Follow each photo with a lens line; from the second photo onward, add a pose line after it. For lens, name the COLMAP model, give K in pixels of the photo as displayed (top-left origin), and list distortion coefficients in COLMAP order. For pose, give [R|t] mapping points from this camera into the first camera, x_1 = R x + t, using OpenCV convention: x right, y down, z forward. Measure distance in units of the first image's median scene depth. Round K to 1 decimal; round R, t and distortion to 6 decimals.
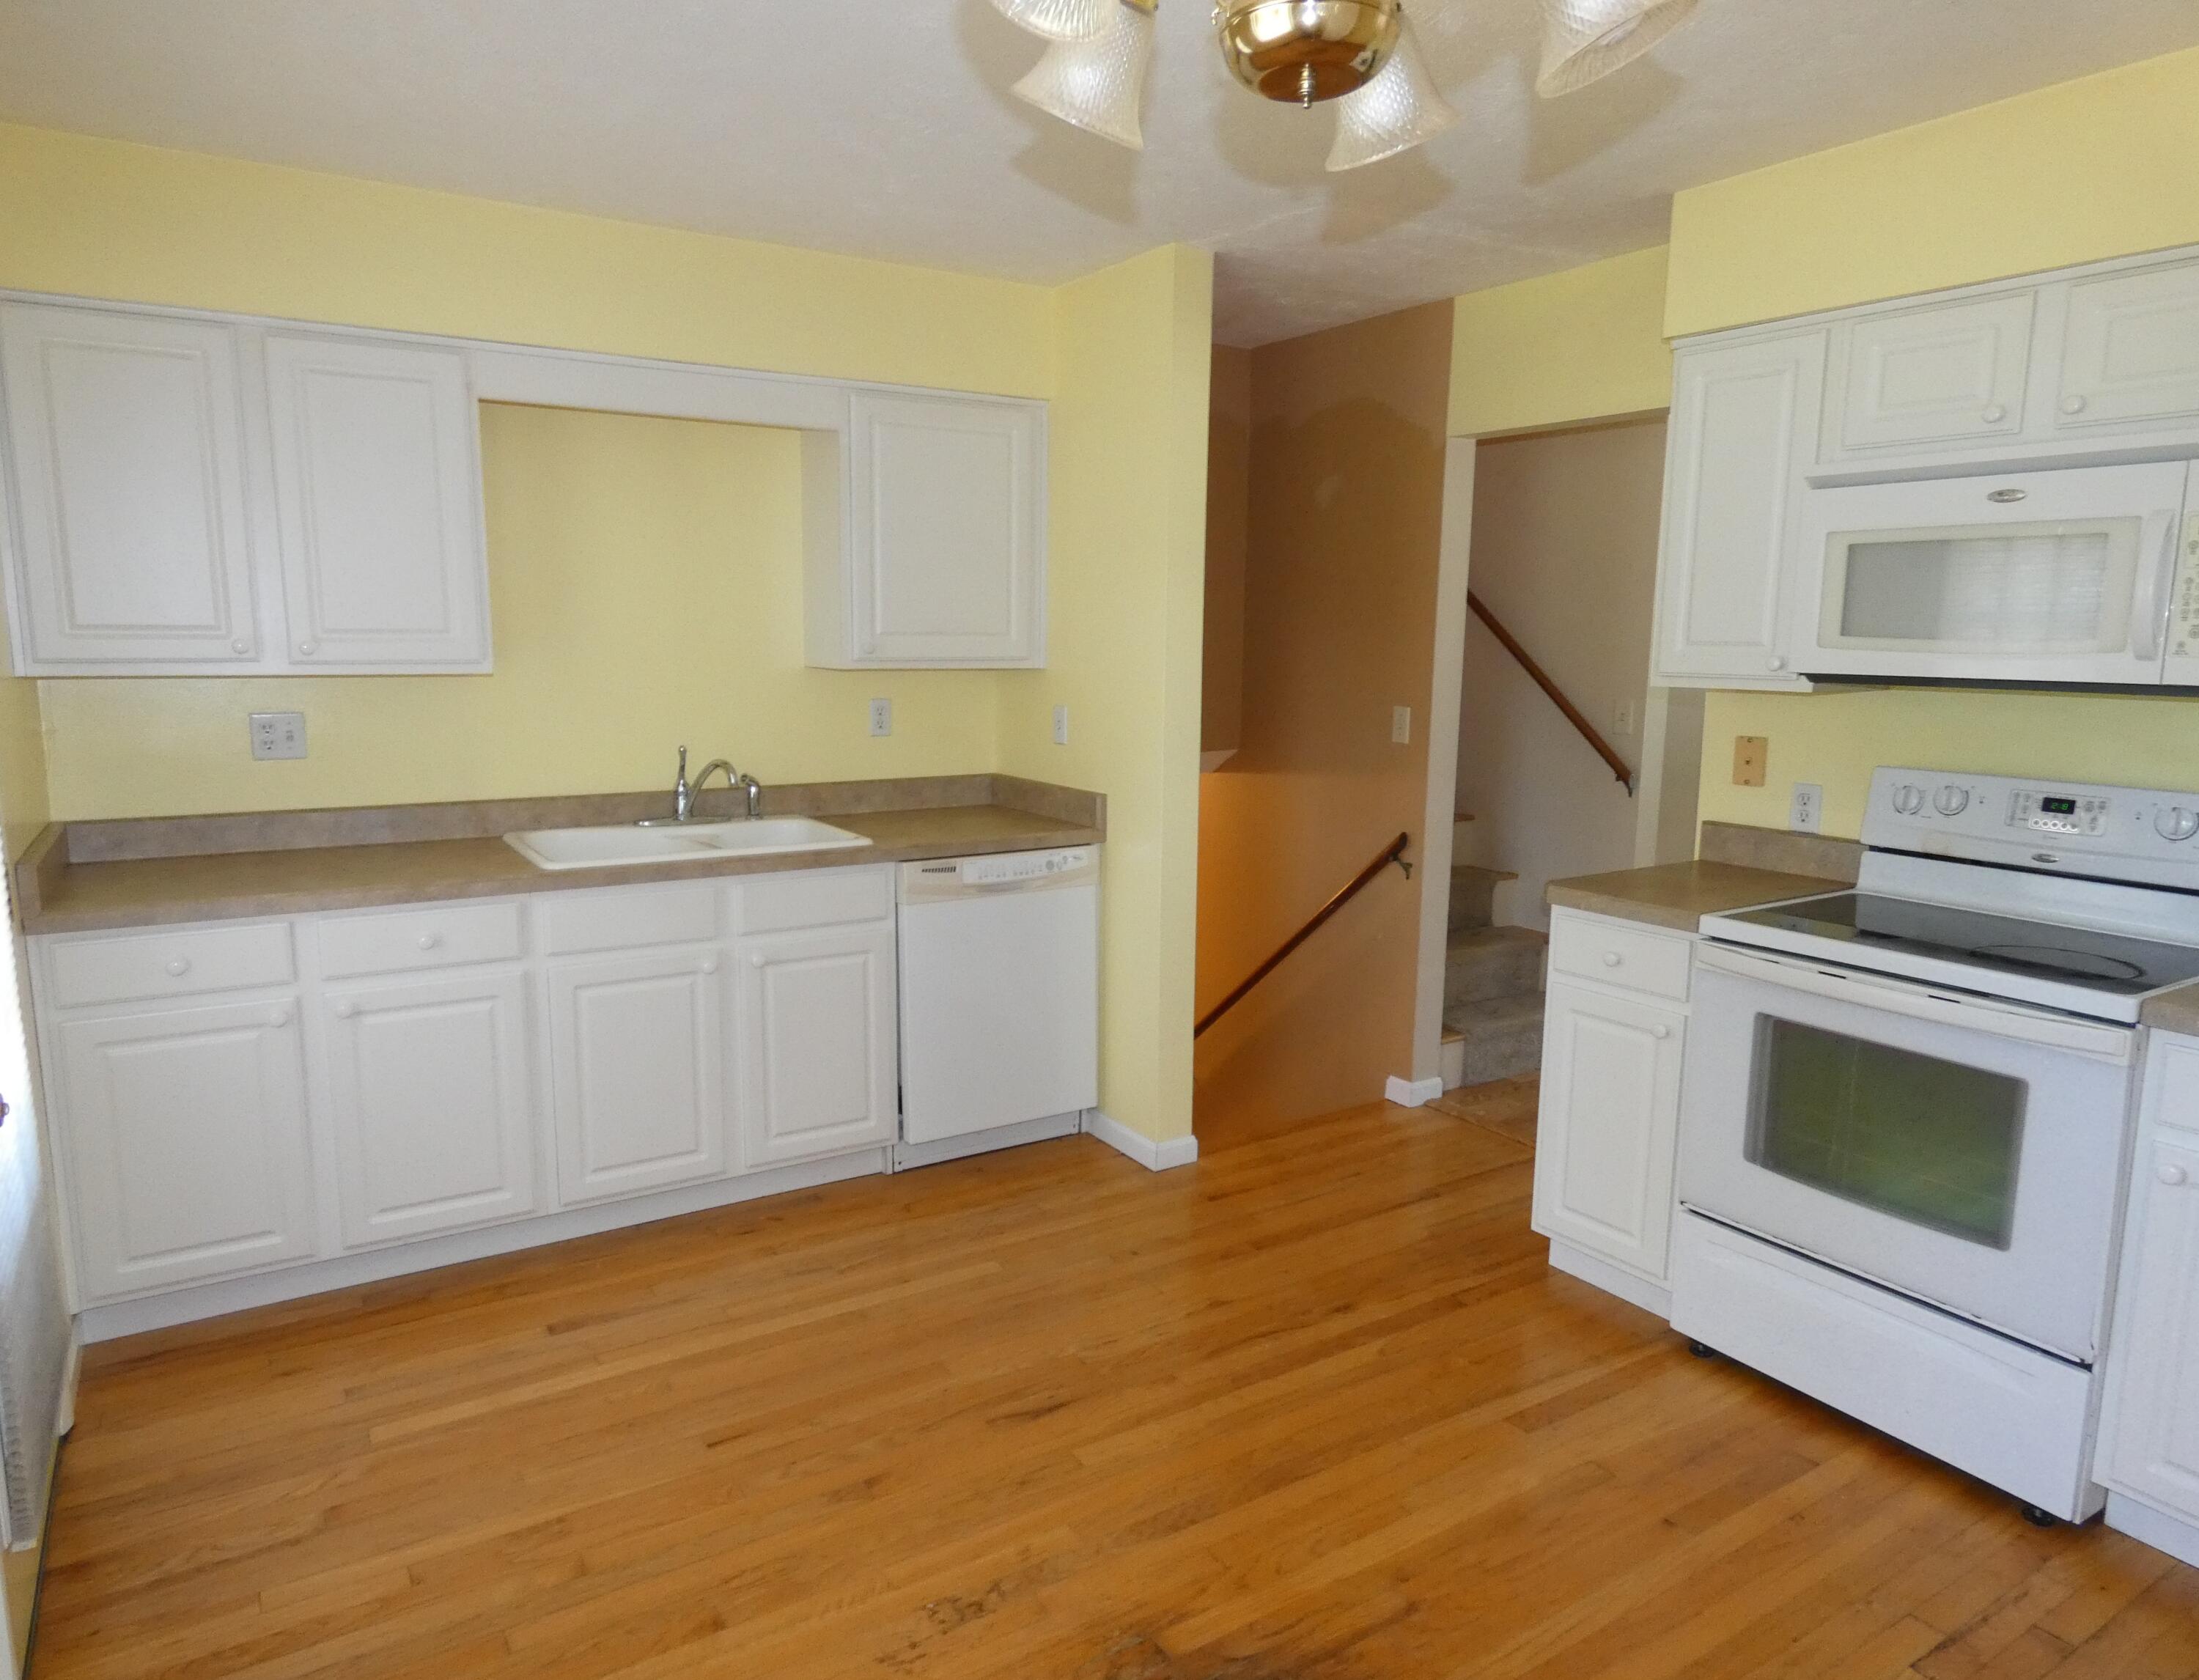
lens RADIAL K [[1401.8, 0, 1092.7], [0, 1401.8, 844.8], [0, 0, 1]] dist [0.002315, -0.001383]
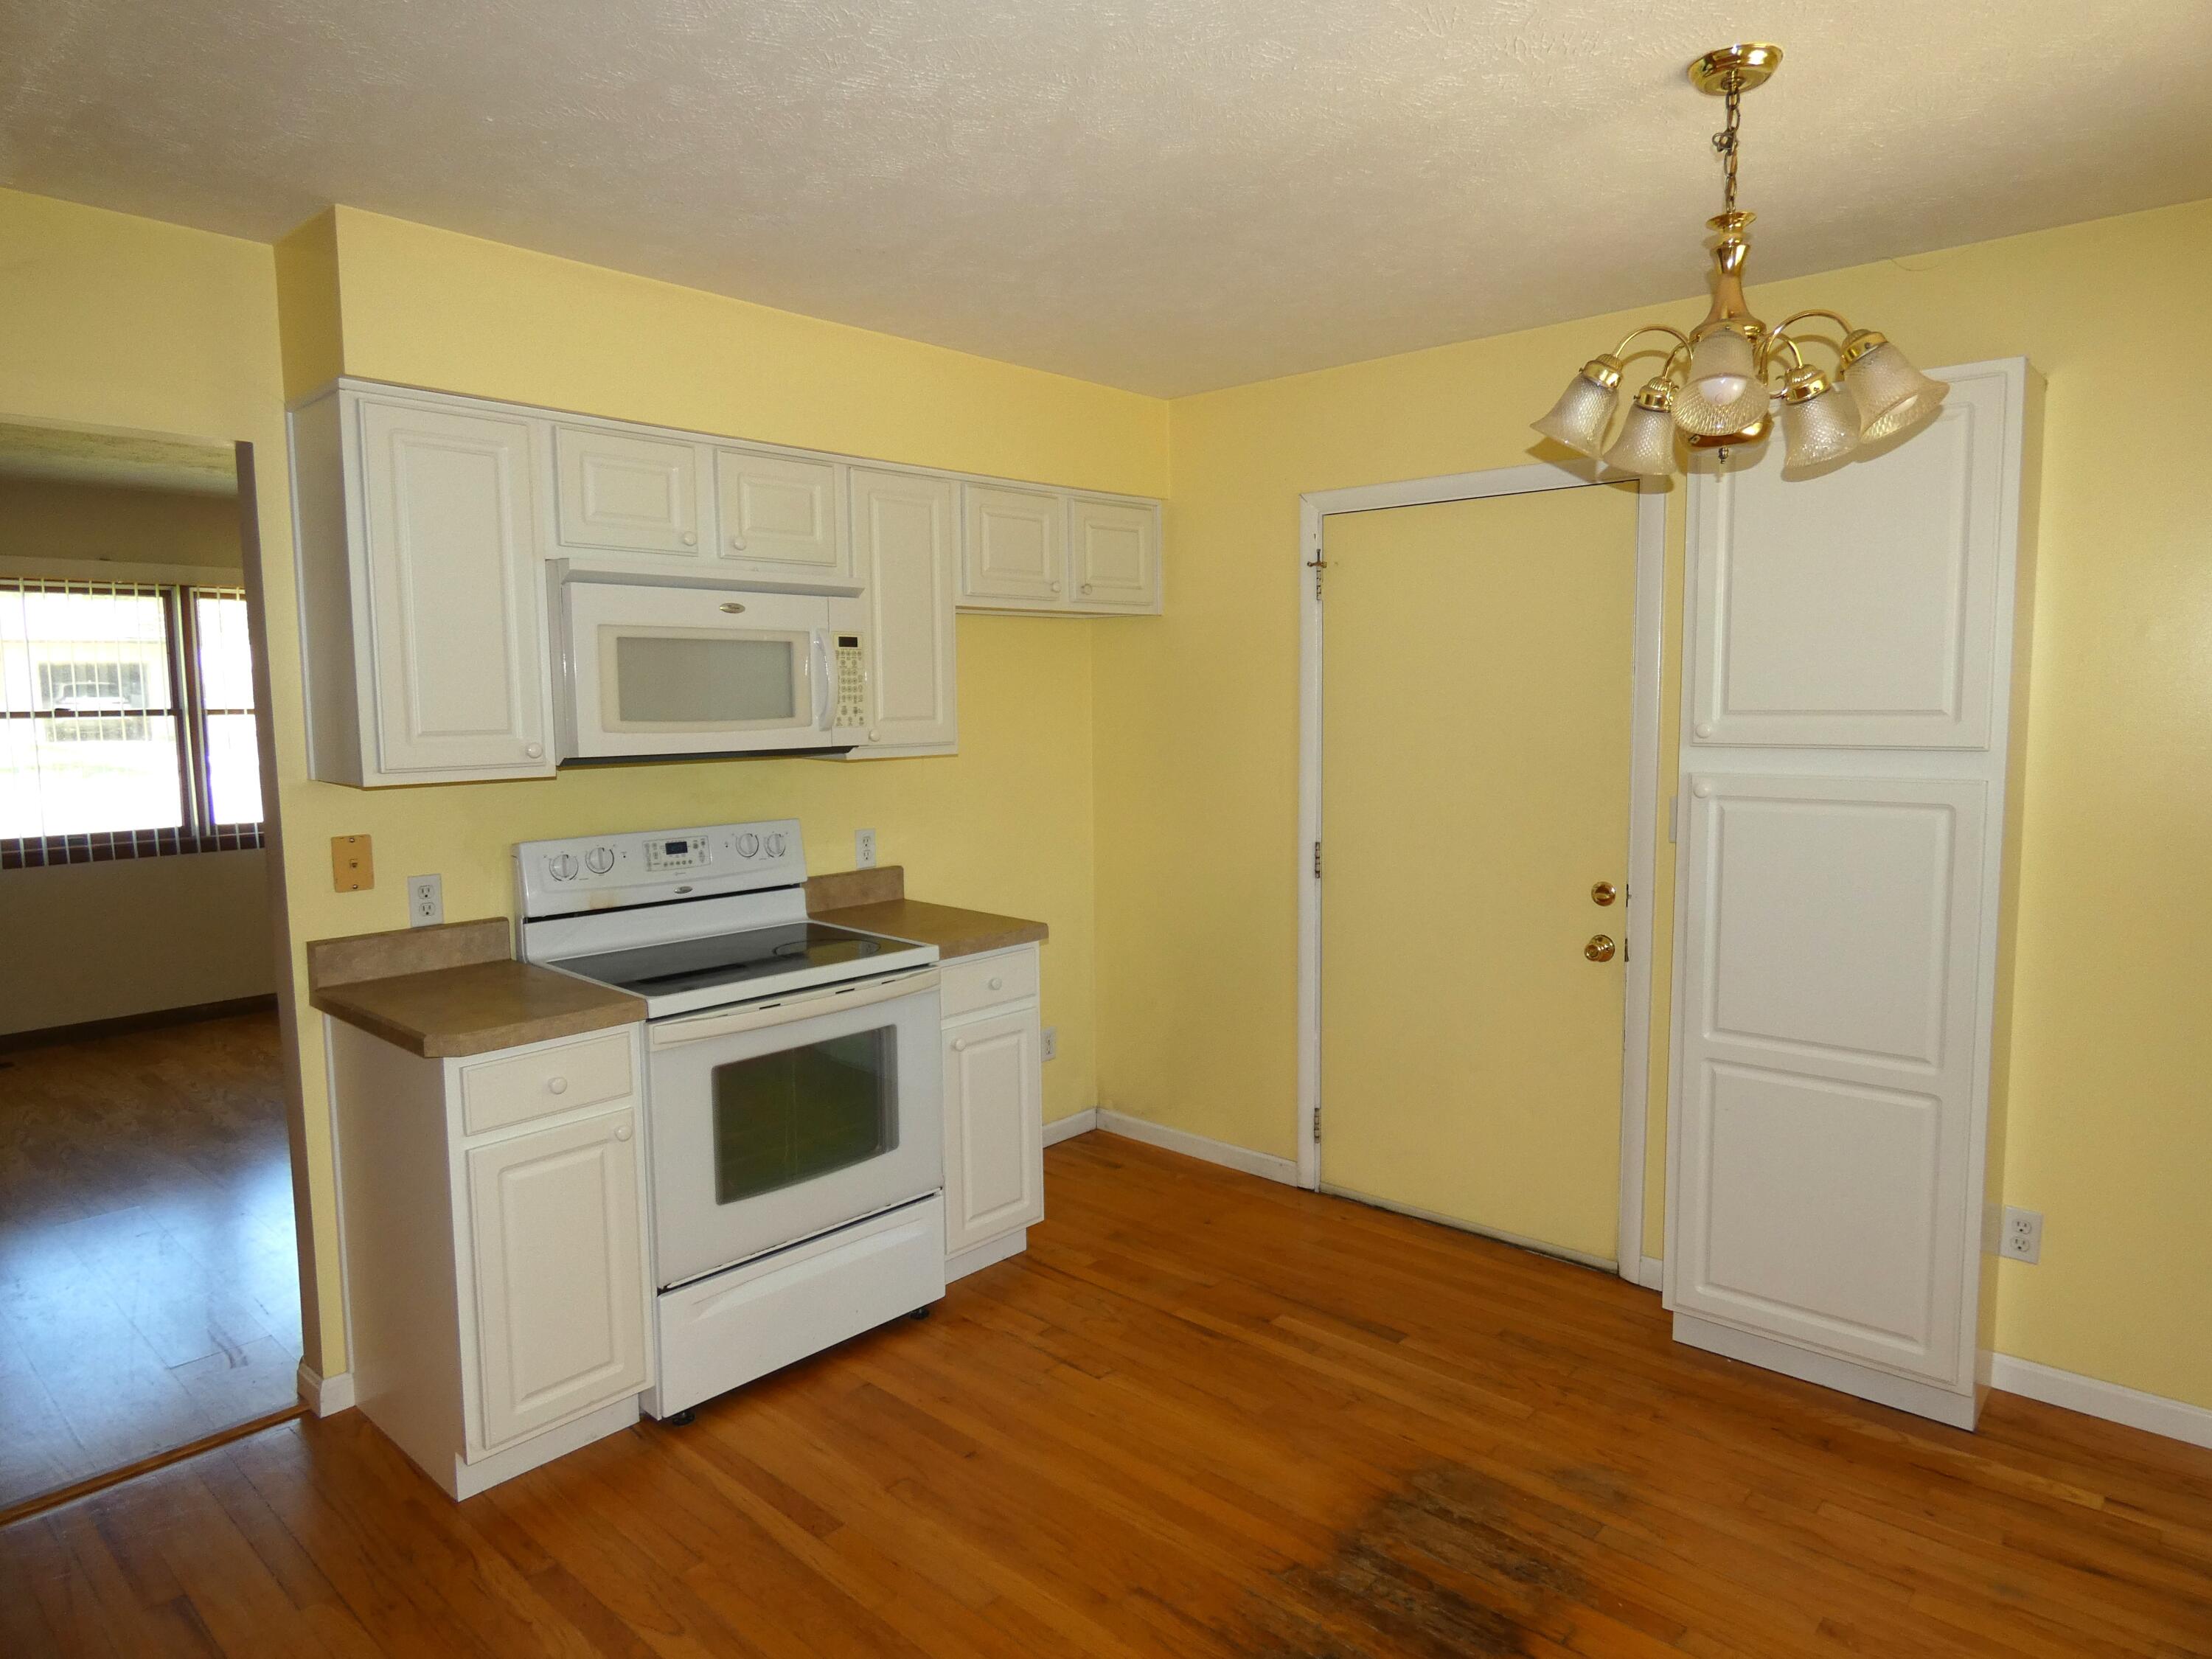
lens RADIAL K [[1329.7, 0, 1097.3], [0, 1329.7, 827.1], [0, 0, 1]] dist [-0.004918, 0.000917]
pose [[-0.265663, -0.106211, 0.958197, -0.561475], [0.147967, 0.977644, 0.149391, -0.169493], [-0.952643, 0.181470, -0.244008, 0.927740]]
